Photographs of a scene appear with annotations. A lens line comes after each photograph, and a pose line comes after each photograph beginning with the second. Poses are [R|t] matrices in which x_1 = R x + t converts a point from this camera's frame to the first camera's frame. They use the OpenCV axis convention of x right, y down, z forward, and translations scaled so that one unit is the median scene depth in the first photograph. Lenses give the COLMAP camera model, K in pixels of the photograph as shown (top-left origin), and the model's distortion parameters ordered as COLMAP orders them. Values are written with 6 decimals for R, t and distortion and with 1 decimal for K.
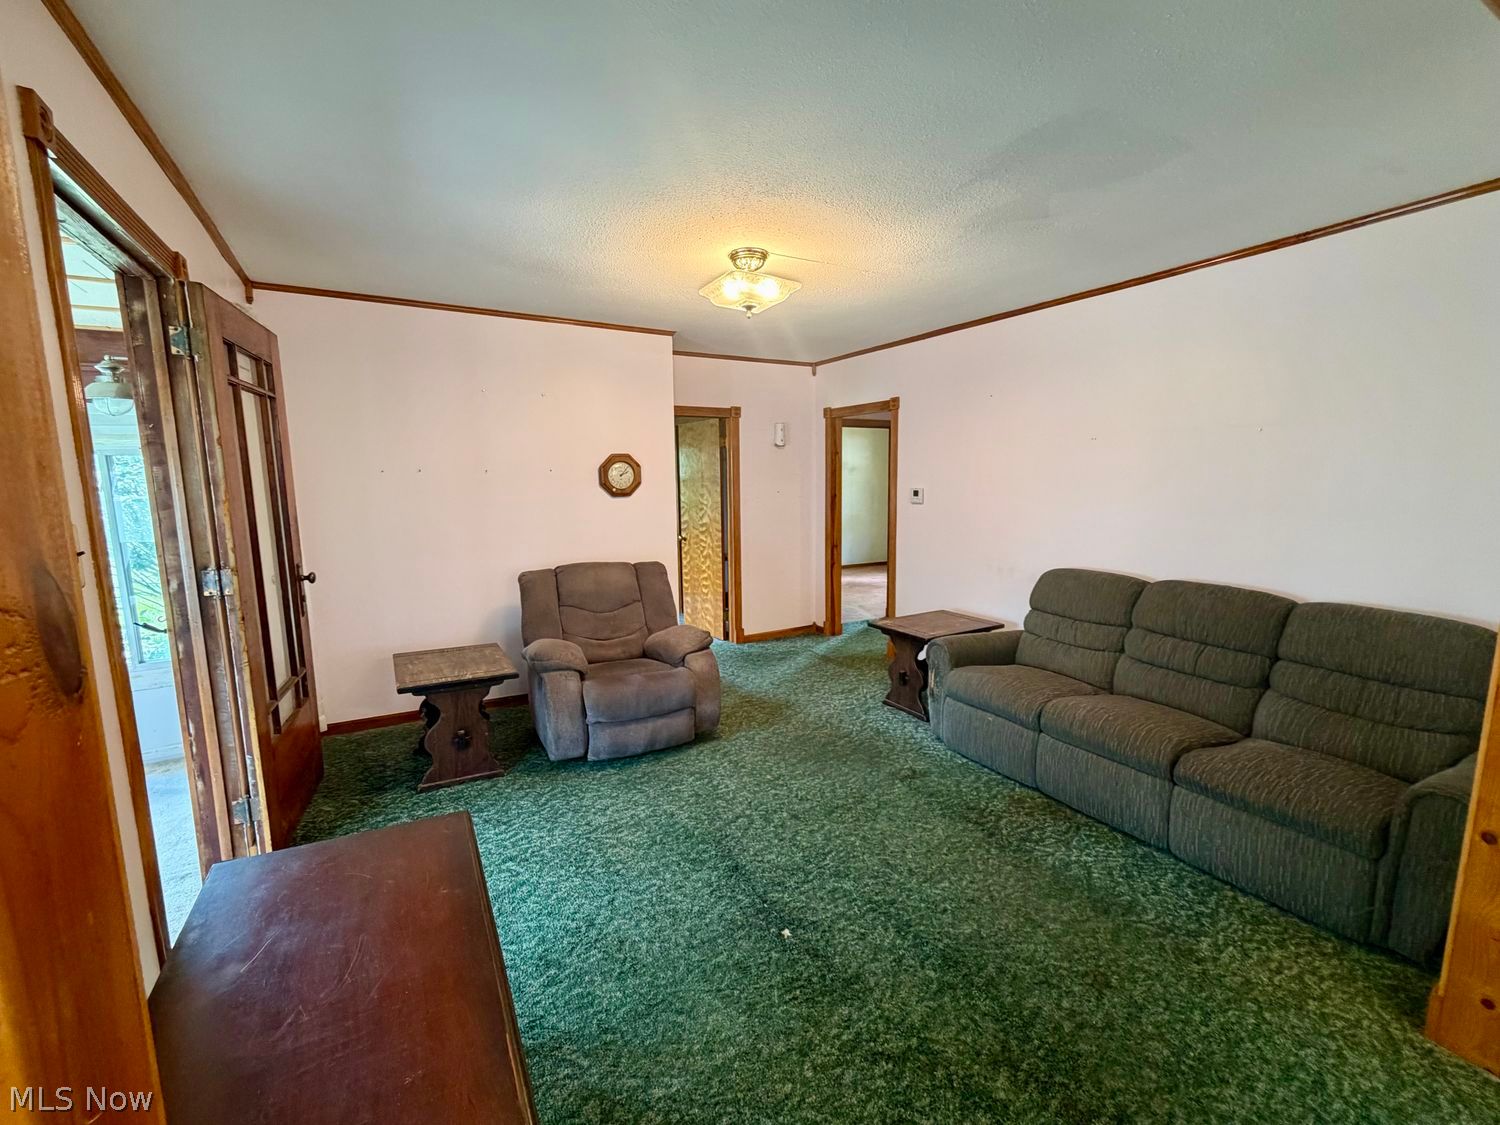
lens RADIAL K [[648.4, 0, 756.5], [0, 648.4, 559.8], [0, 0, 1]] dist [0.001114, 0.000319]
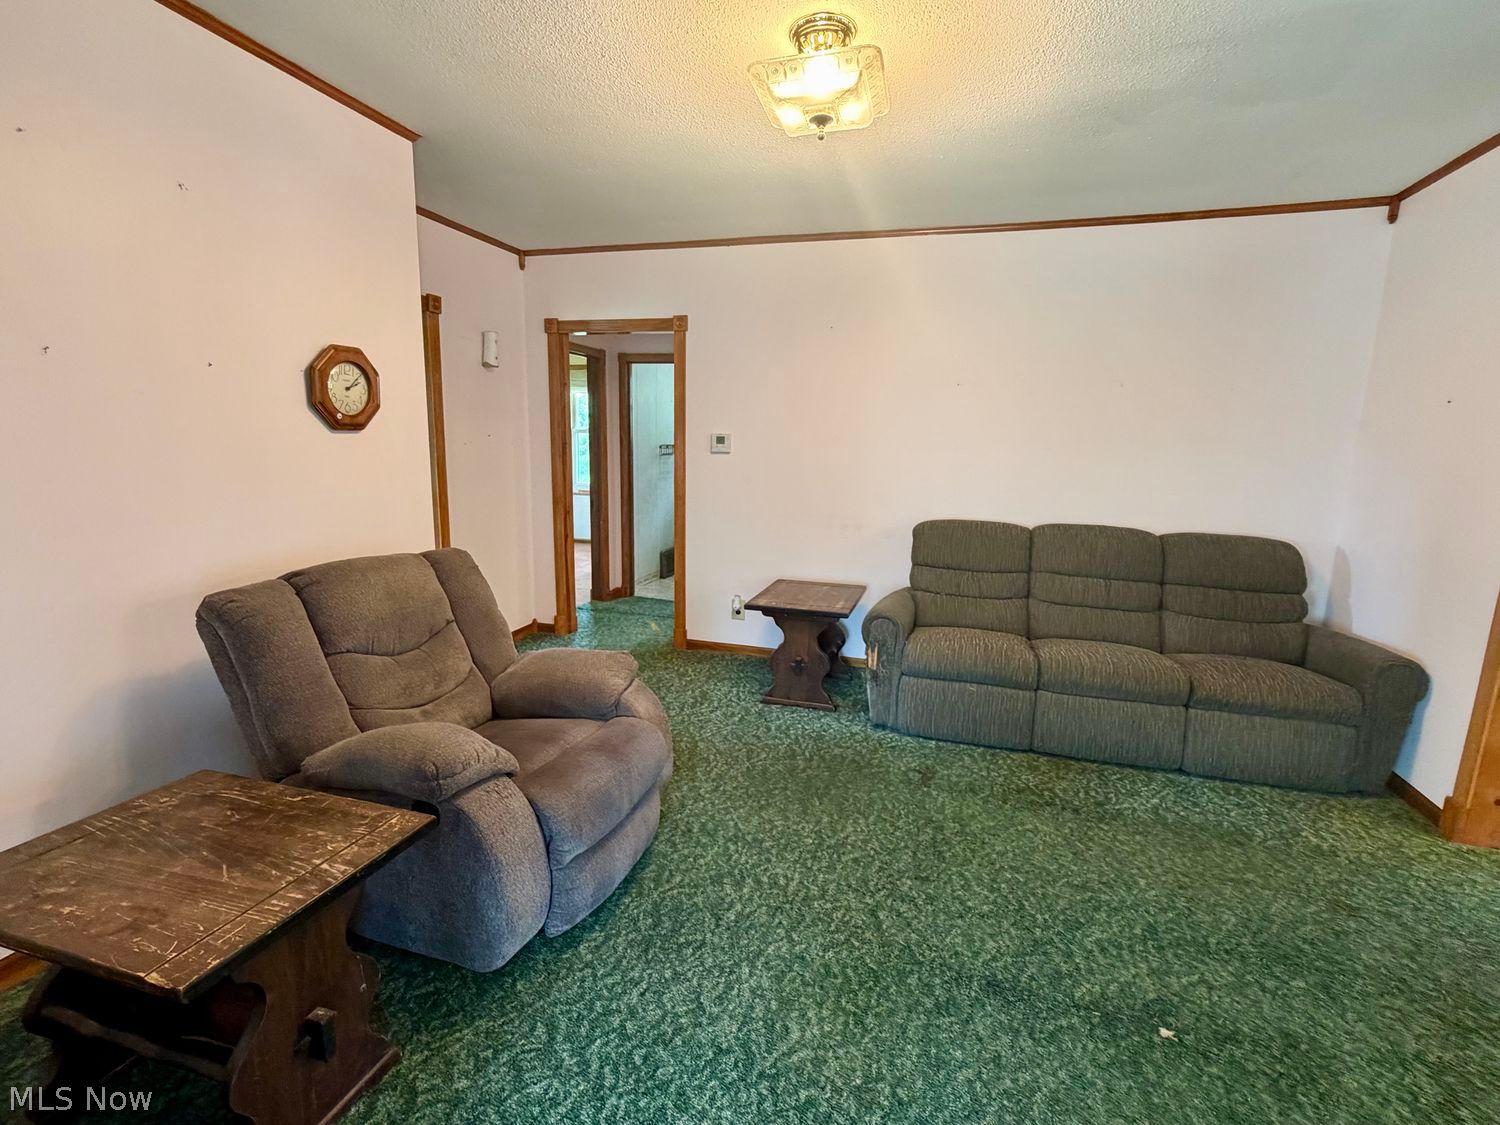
lens RADIAL K [[709.3, 0, 753.5], [0, 709.3, 560.0], [0, 0, 1]] dist [0.001531, 0.000531]
pose [[0.724000, -0.091079, 0.683760, -0.555641], [0.059773, 0.995800, 0.069352, -0.020468], [-0.687205, -0.009340, 0.726403, 0.535439]]
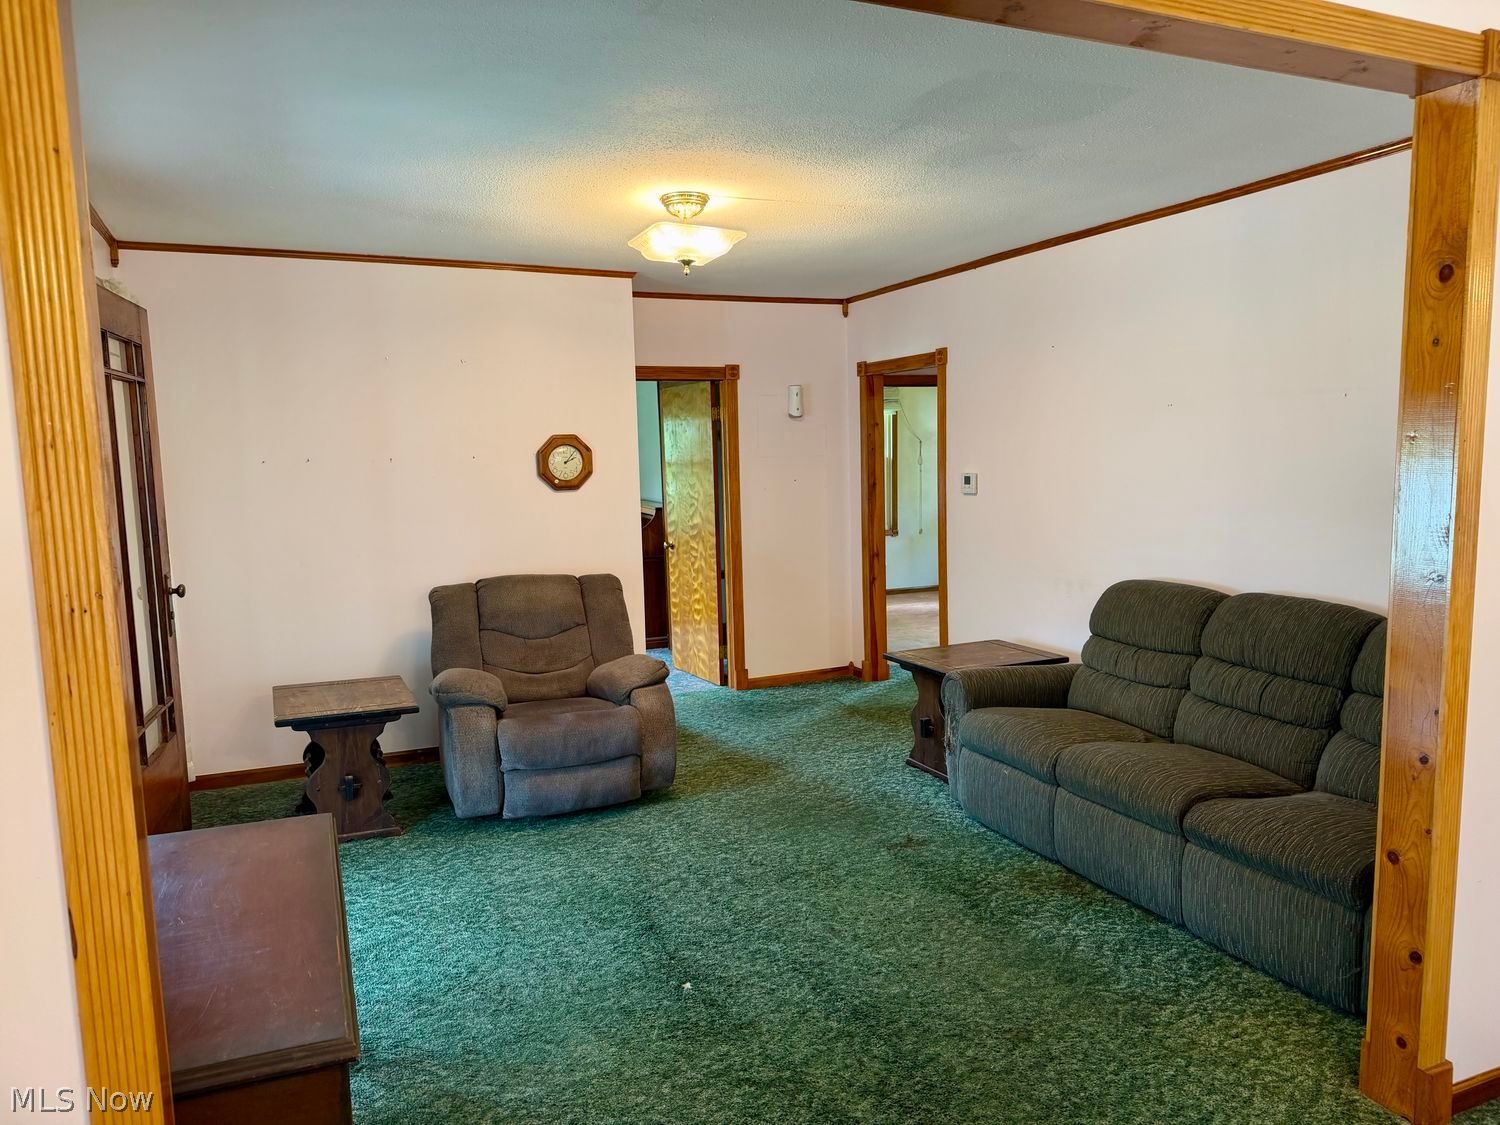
lens RADIAL K [[1044.6, 0, 751.1], [0, 1044.6, 558.4], [0, 0, 1]] dist [0.151898, -0.270728]
pose [[0.994738, -0.005677, -0.102297, 0.203010], [0.003154, 0.999687, -0.024811, 0.021985], [0.102406, 0.024357, 0.994444, -0.317123]]
